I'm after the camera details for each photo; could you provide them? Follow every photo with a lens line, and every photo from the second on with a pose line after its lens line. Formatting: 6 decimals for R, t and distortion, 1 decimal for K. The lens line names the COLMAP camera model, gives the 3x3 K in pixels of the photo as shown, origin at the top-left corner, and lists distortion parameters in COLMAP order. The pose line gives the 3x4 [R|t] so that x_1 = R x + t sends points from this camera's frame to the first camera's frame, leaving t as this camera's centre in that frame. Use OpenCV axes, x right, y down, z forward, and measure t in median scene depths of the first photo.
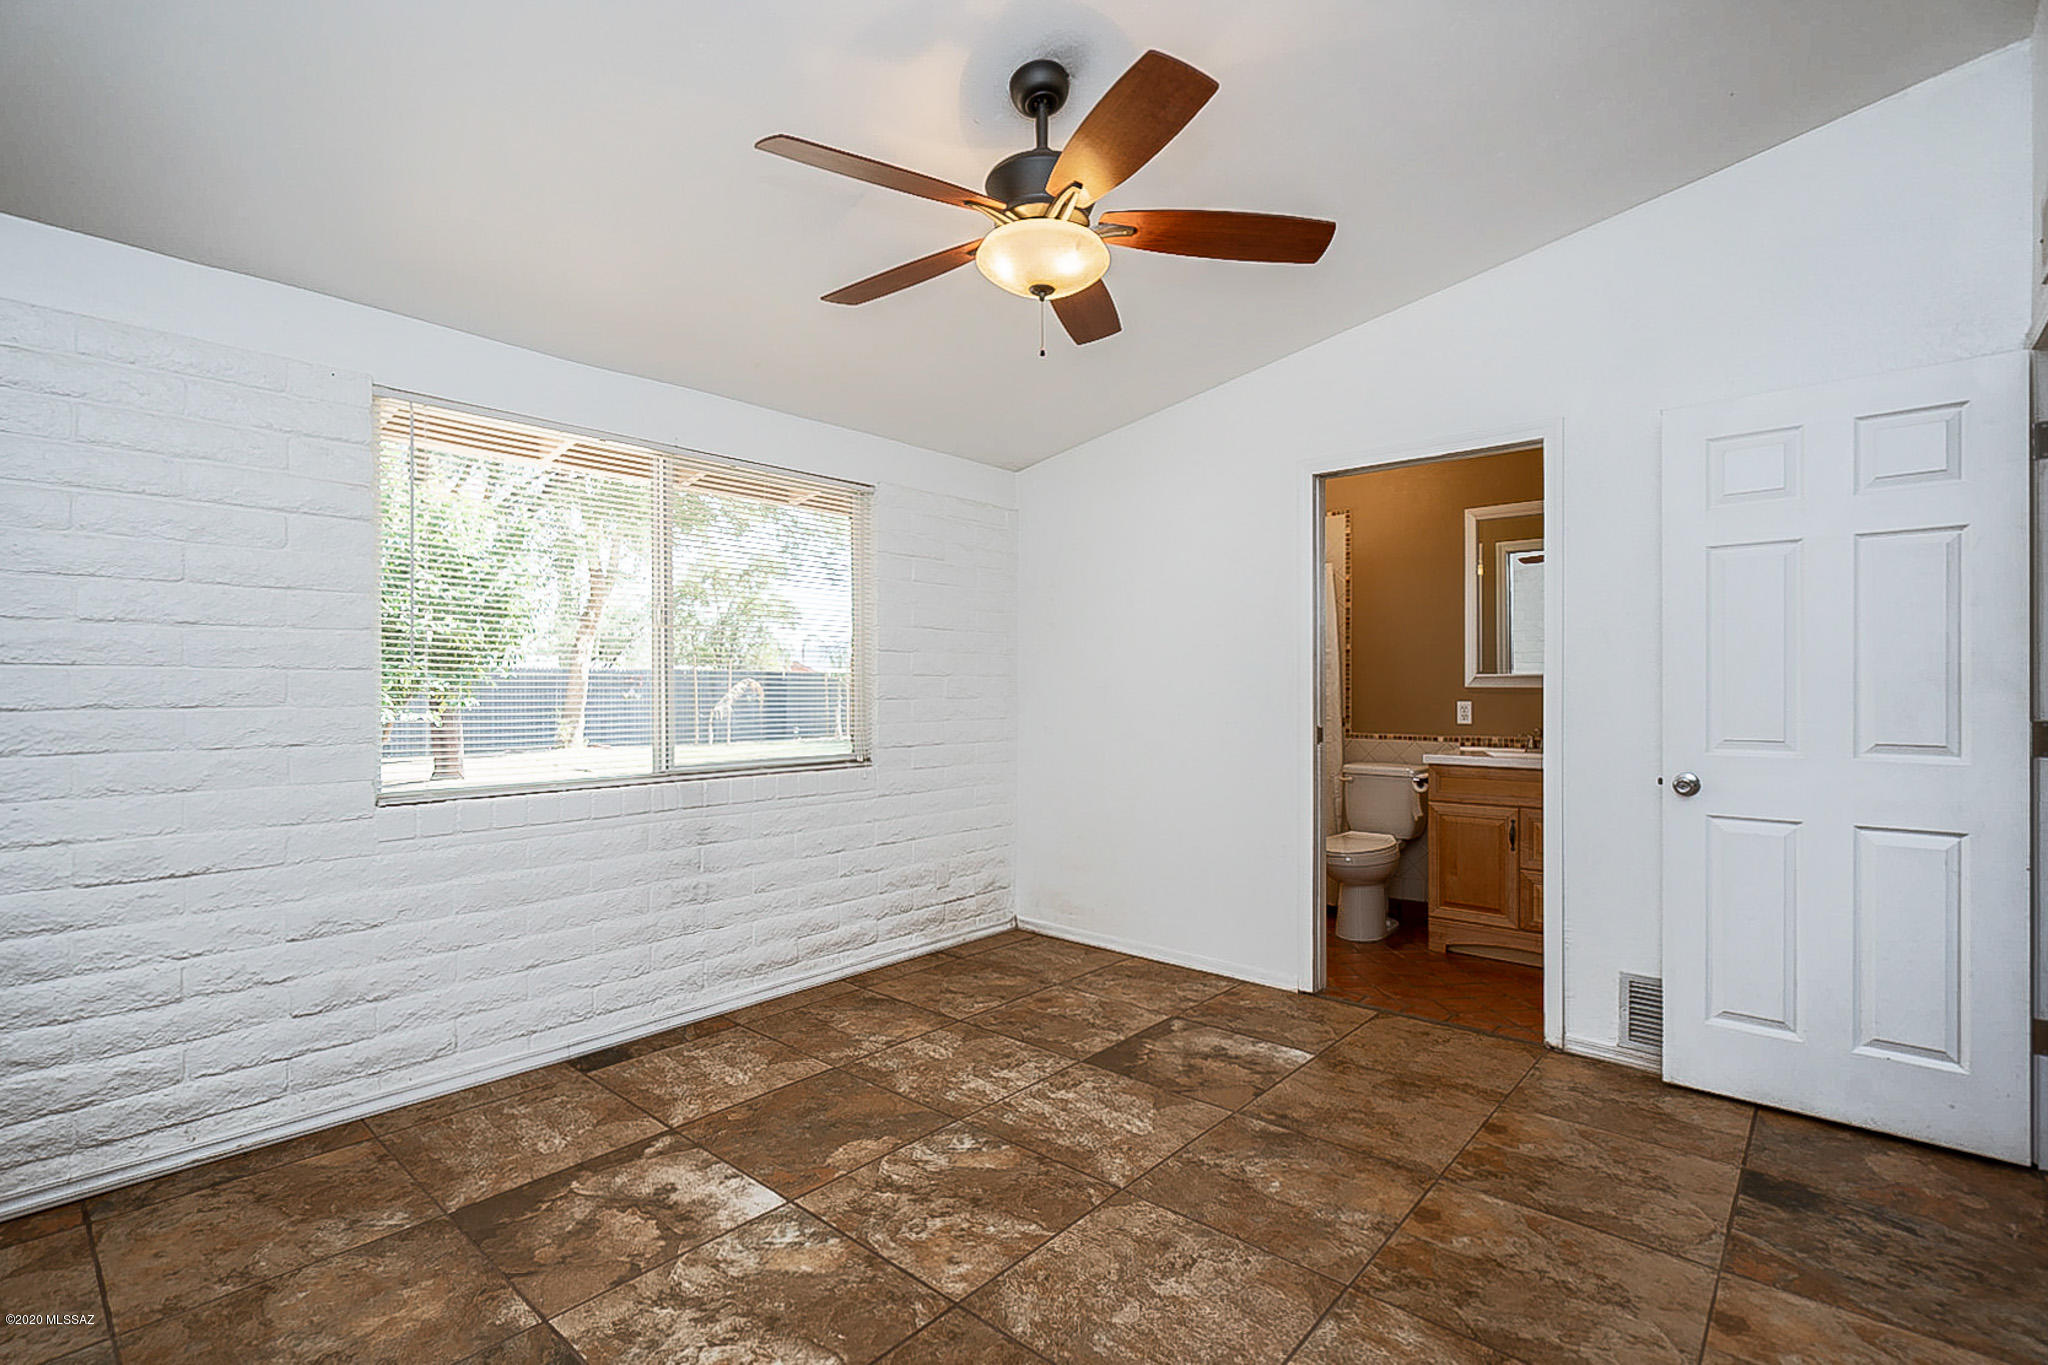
lens RADIAL K [[943.7, 0, 1021.3], [0, 943.7, 680.5], [0, 0, 1]] dist [0.004738, 0.000077]
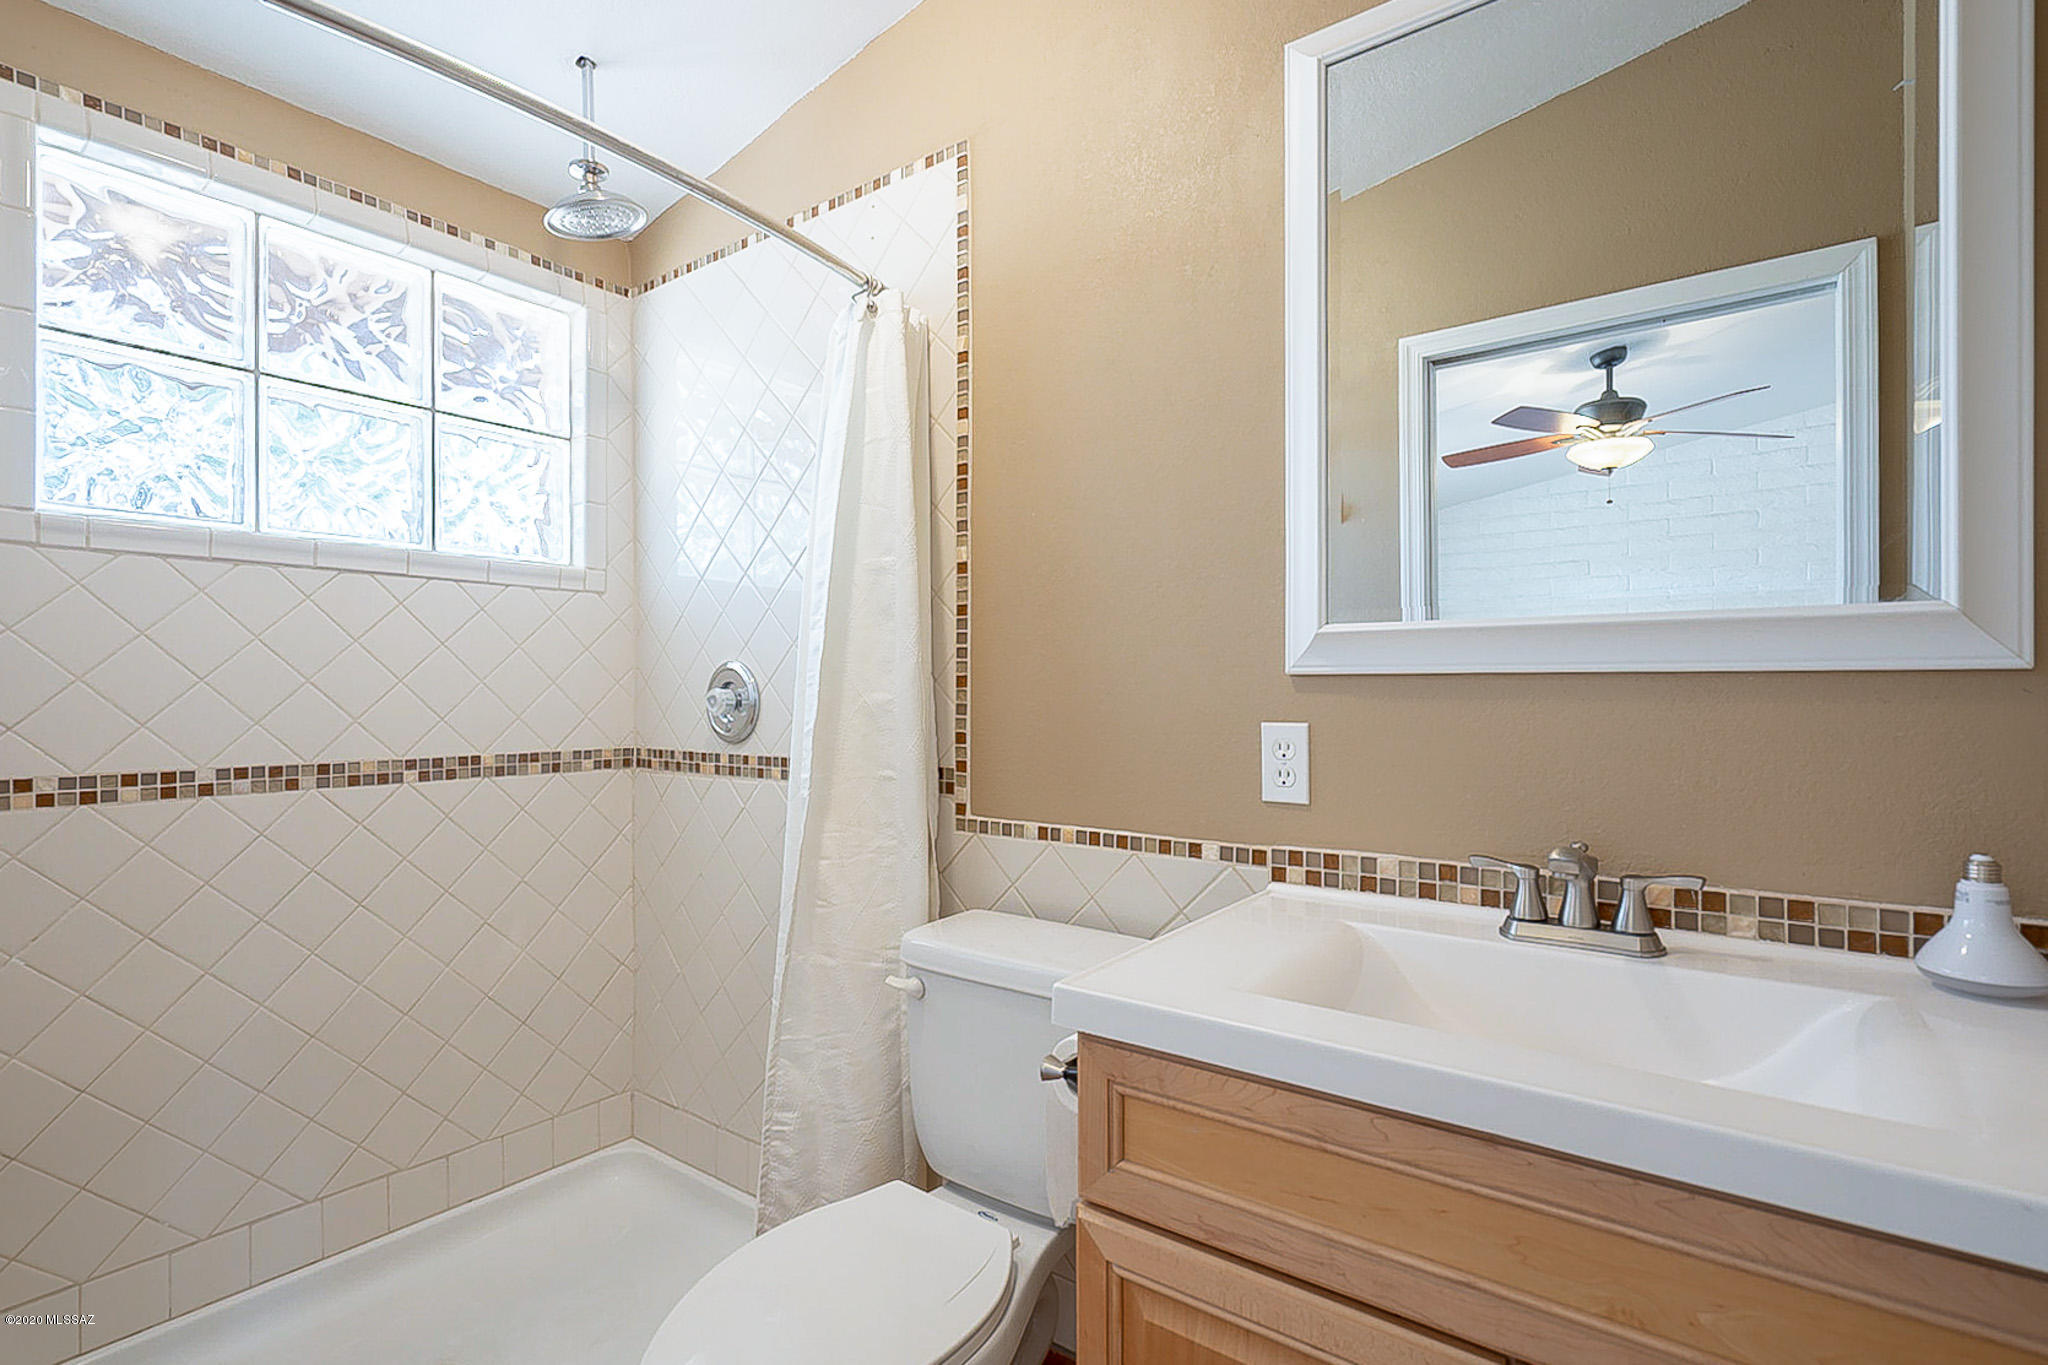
lens RADIAL K [[943.7, 0, 1036.0], [0, 943.7, 685.5], [0, 0, 1]] dist [0.004738, 0.000077]
pose [[0.994102, -0.007859, 0.108167, 0.363997], [0.006914, 0.999935, 0.009107, 0.008023], [-0.108232, -0.008306, 0.994091, 0.725620]]
